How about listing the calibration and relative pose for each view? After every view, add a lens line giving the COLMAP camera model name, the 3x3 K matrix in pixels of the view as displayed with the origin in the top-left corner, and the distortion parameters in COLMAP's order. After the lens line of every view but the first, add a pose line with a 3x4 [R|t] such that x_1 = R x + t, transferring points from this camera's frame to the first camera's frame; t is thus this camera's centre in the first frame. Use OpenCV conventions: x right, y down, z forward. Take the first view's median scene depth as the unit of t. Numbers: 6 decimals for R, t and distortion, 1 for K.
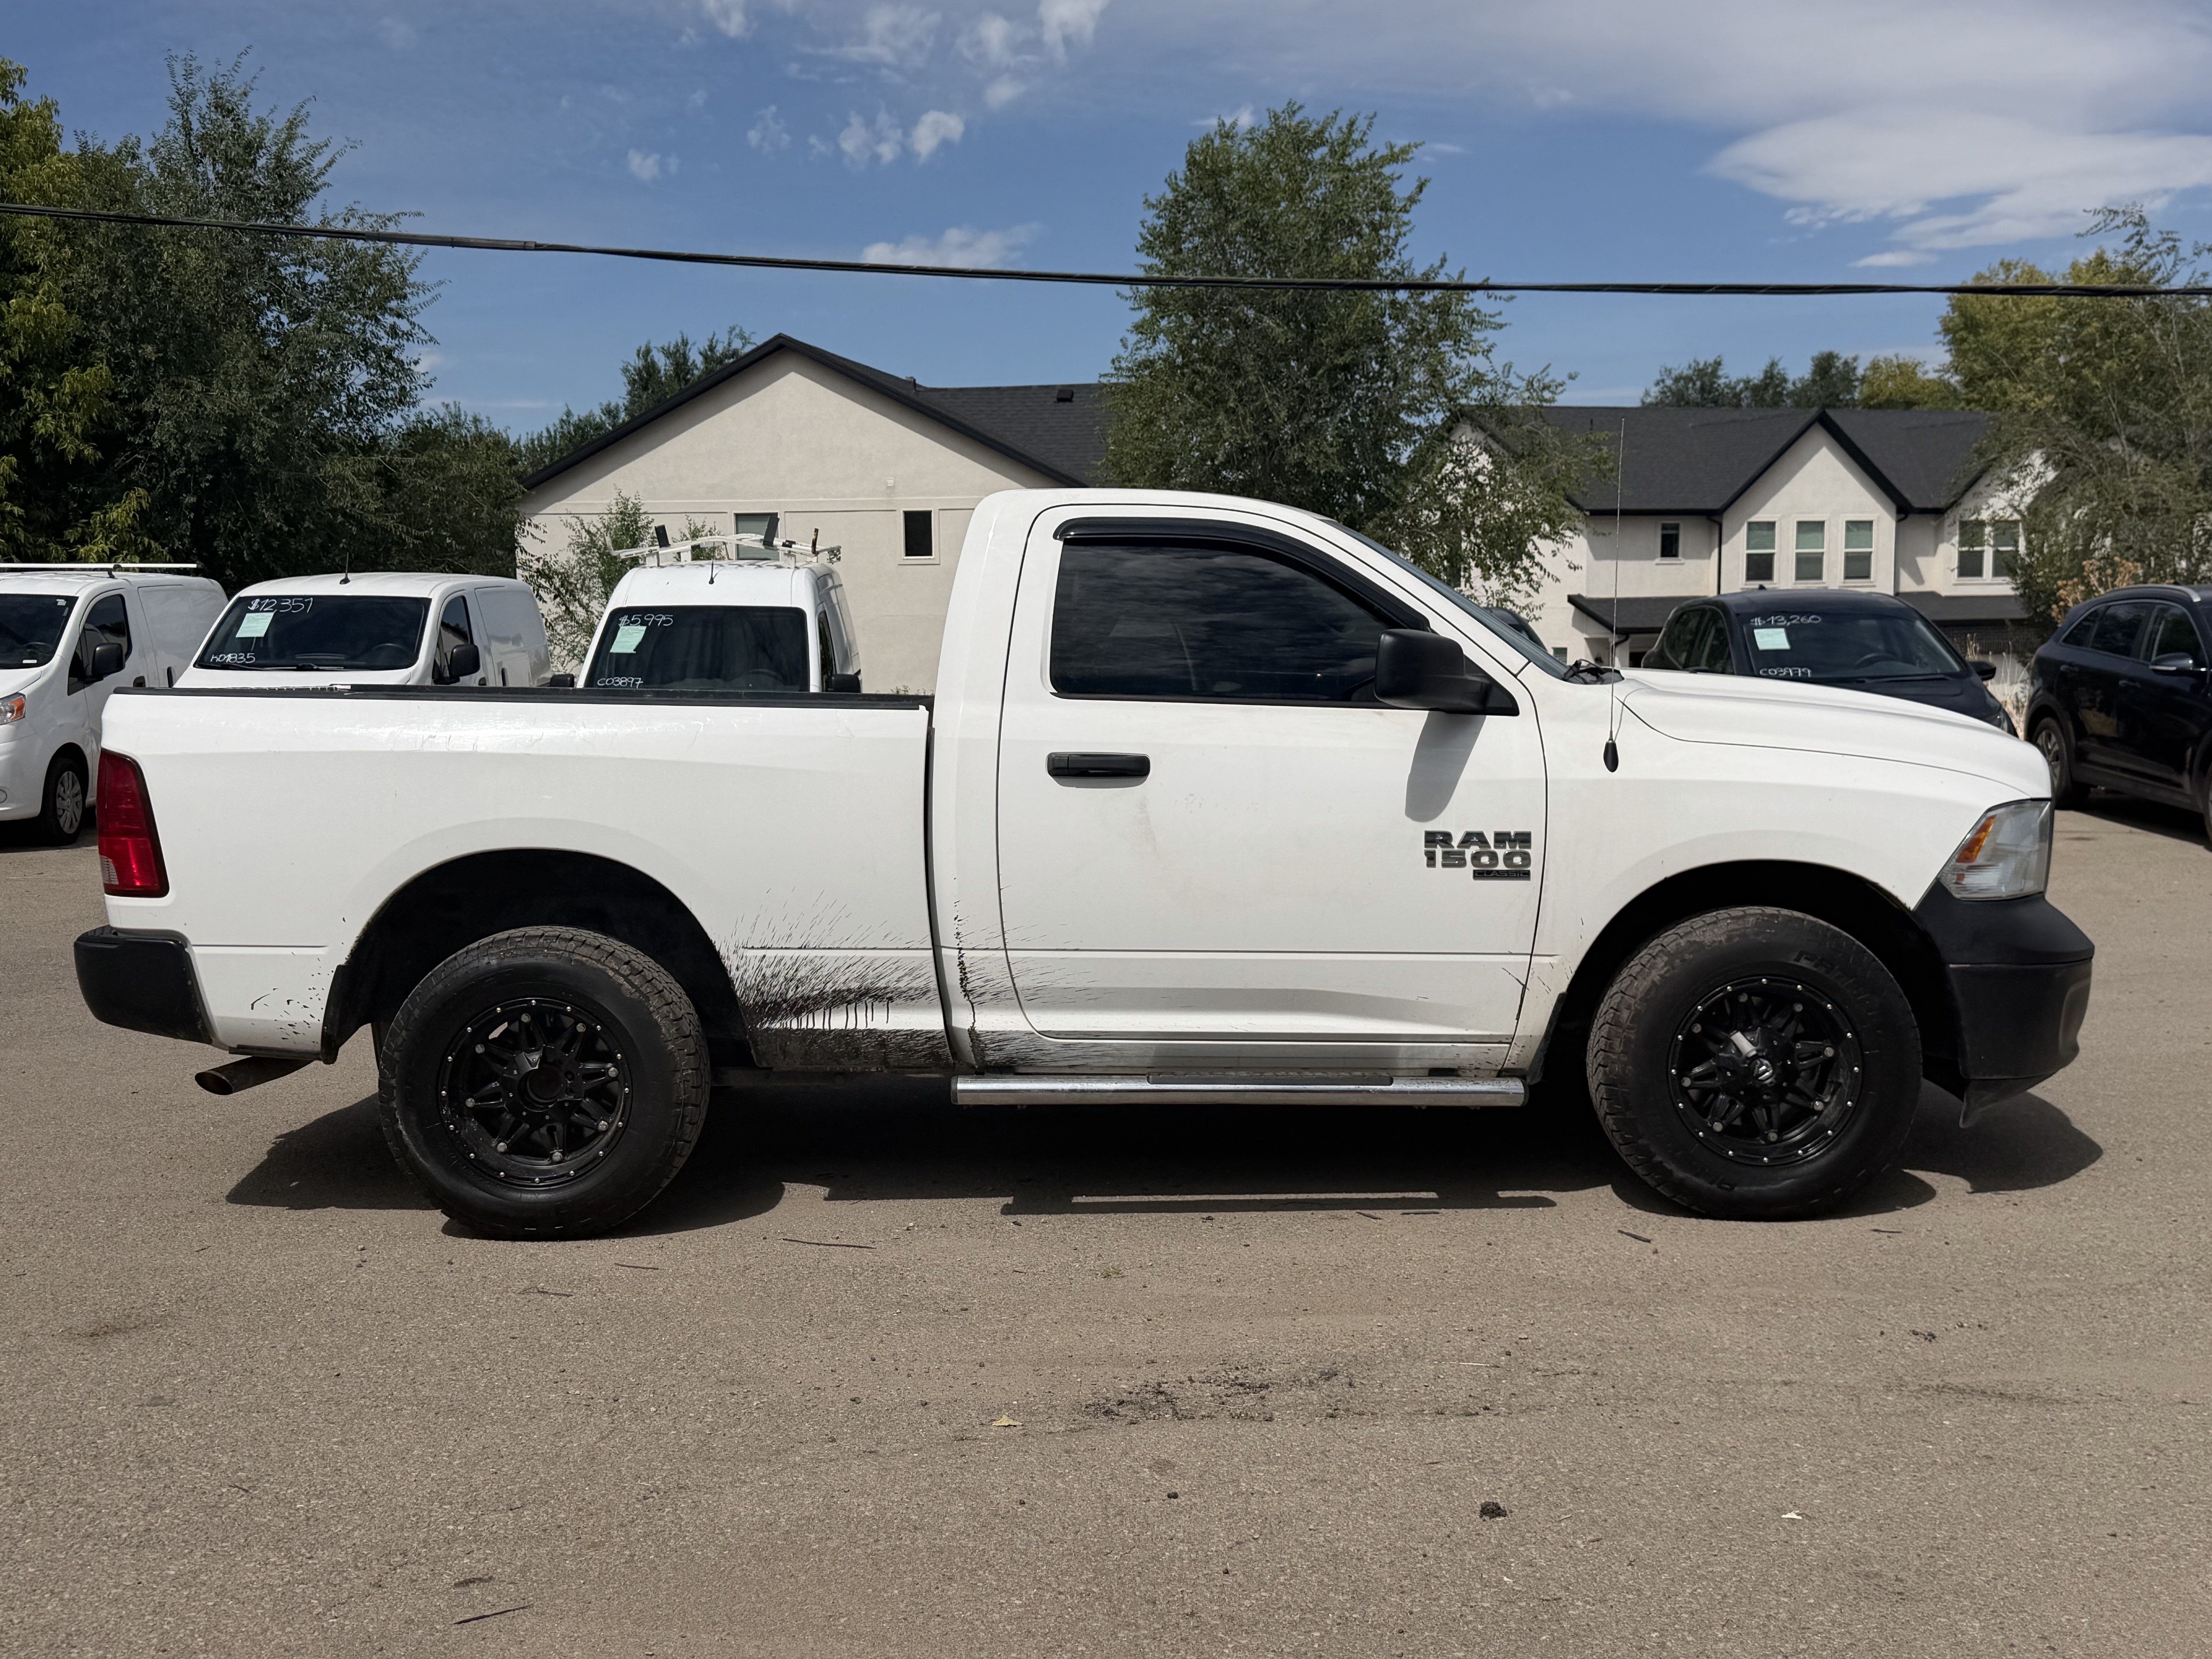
lens RADIAL K [[2271.5, 0, 1106.0], [0, 2271.5, 829.5], [0, 0, 1]] dist [0.146522, -0.260822]
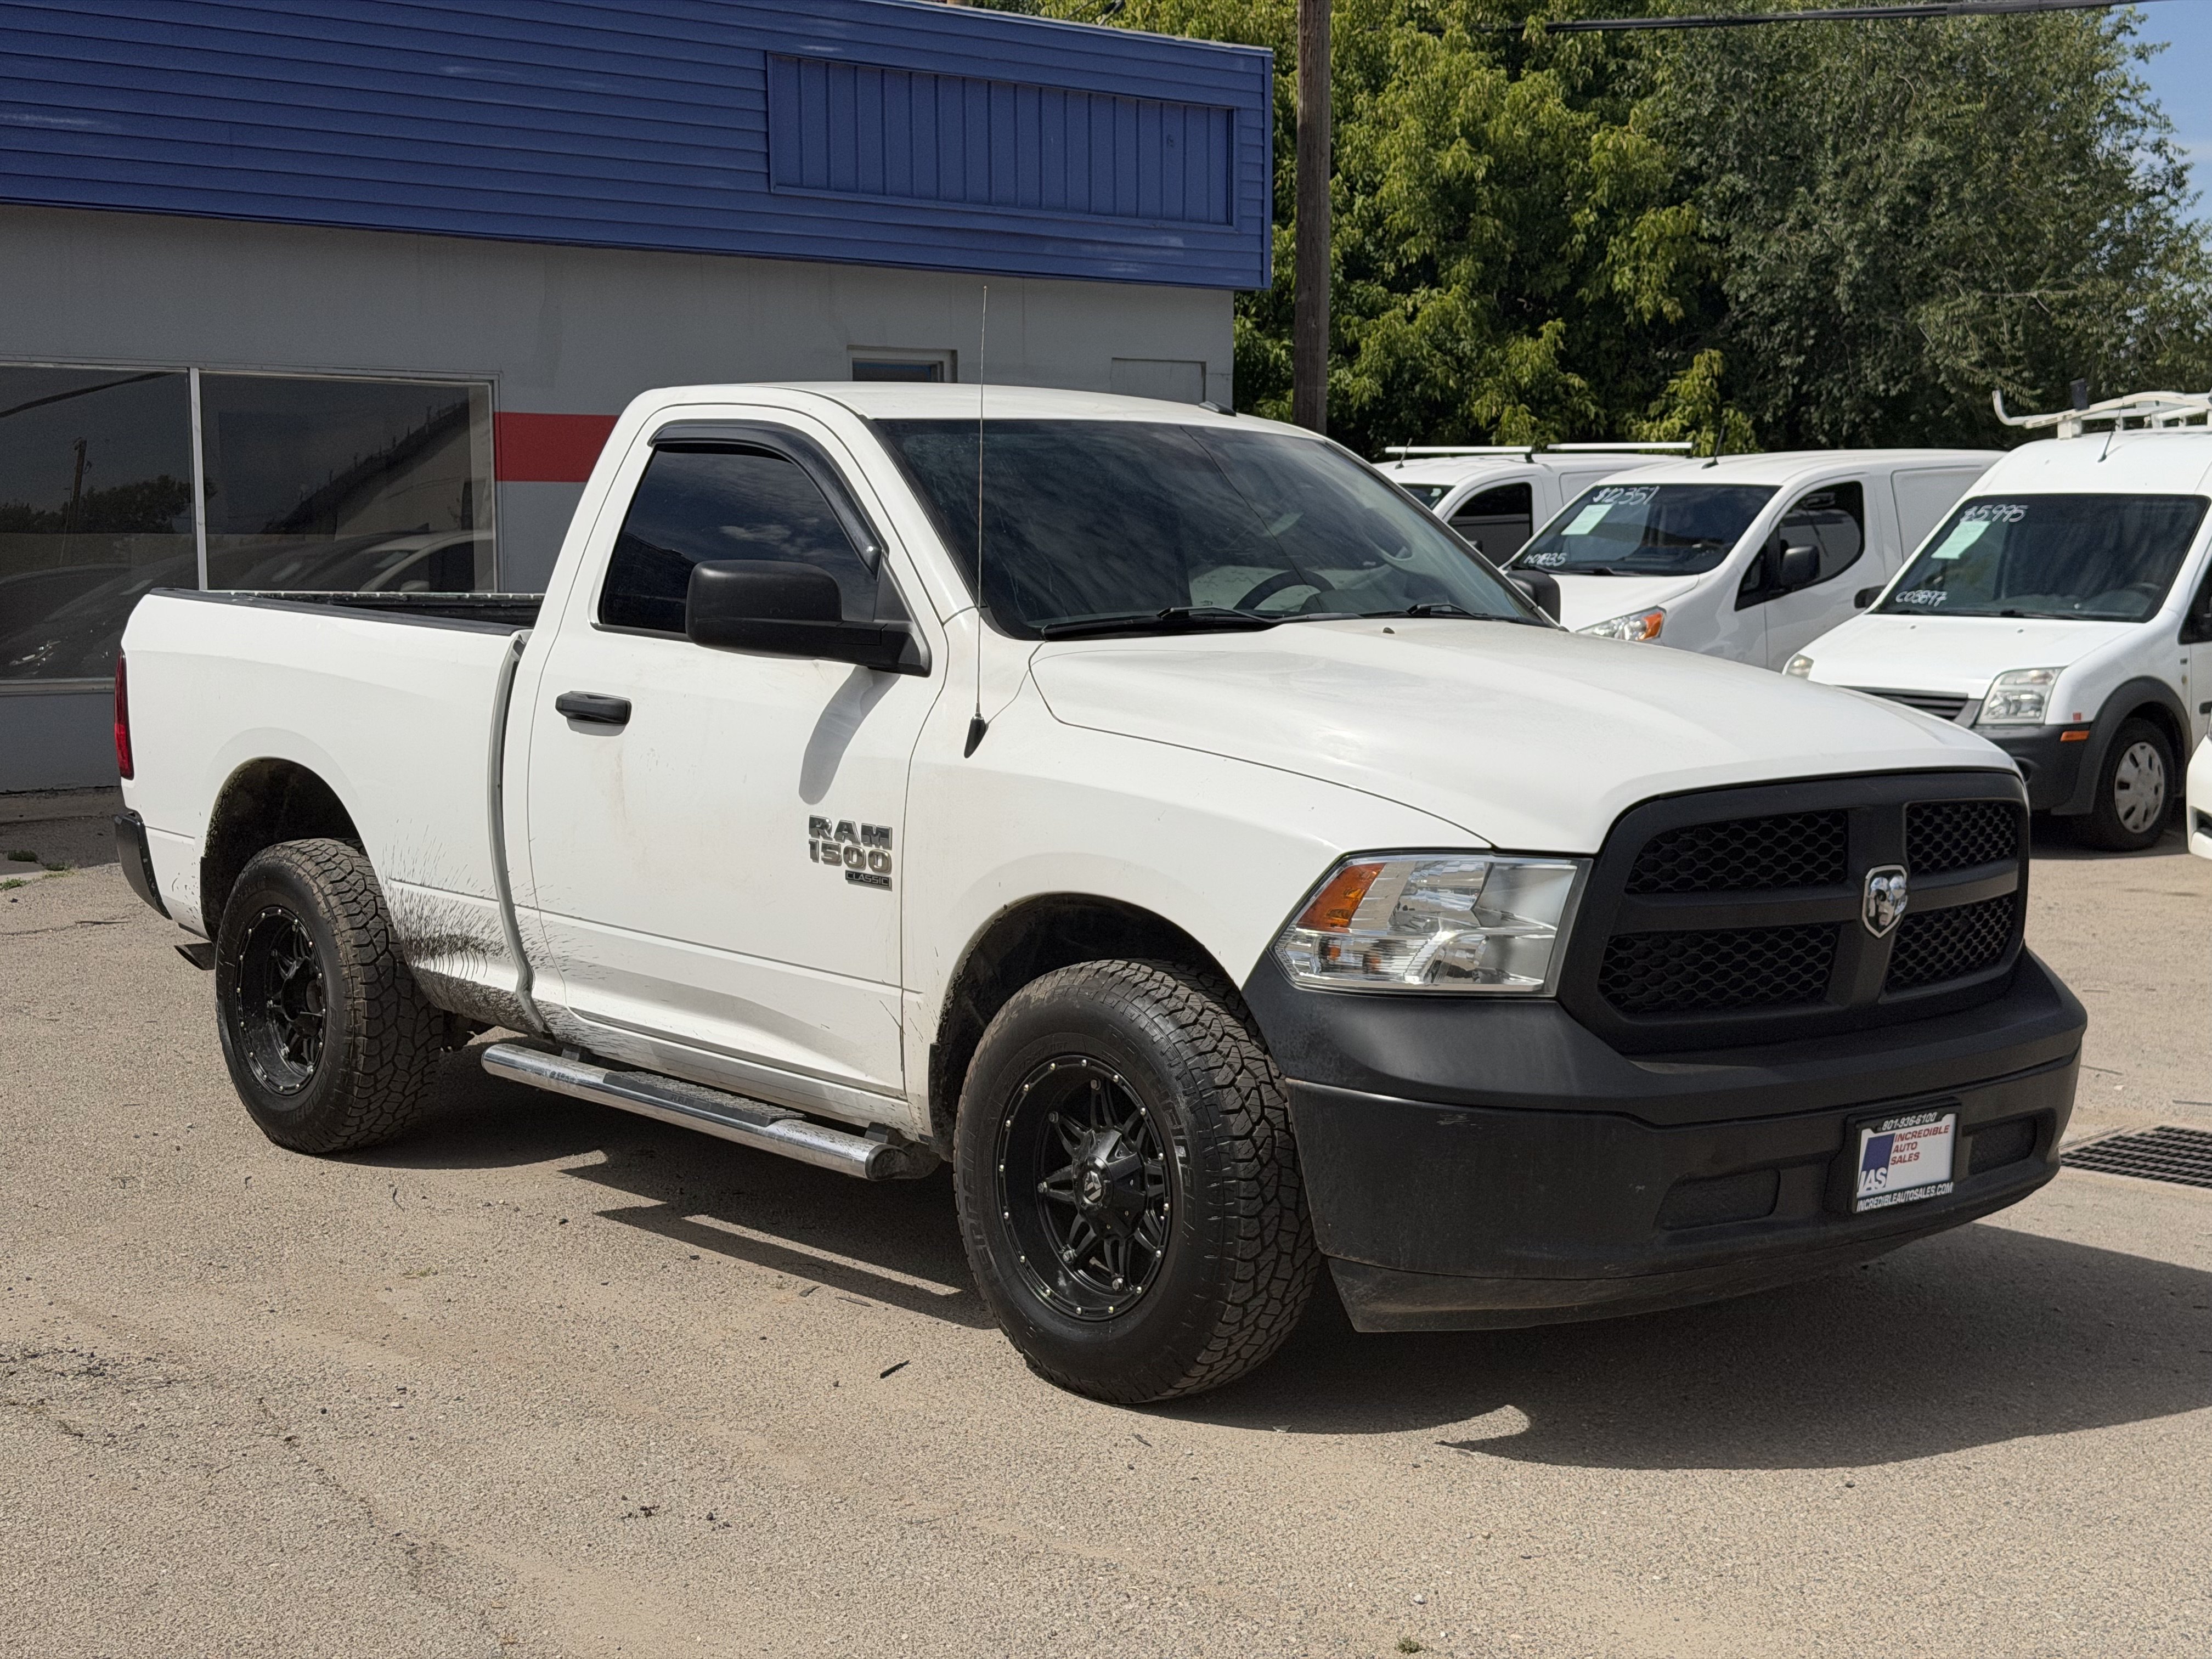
lens RADIAL K [[3066.4, 0, 1106.0], [0, 3066.4, 829.5], [0, 0, 1]] dist [0.150487, -0.089188]
pose [[0.662804, 0.086282, -0.743806, 0.993052], [-0.073737, 0.996032, 0.049833, -0.054664], [0.745154, 0.021817, 0.666536, 0.360047]]
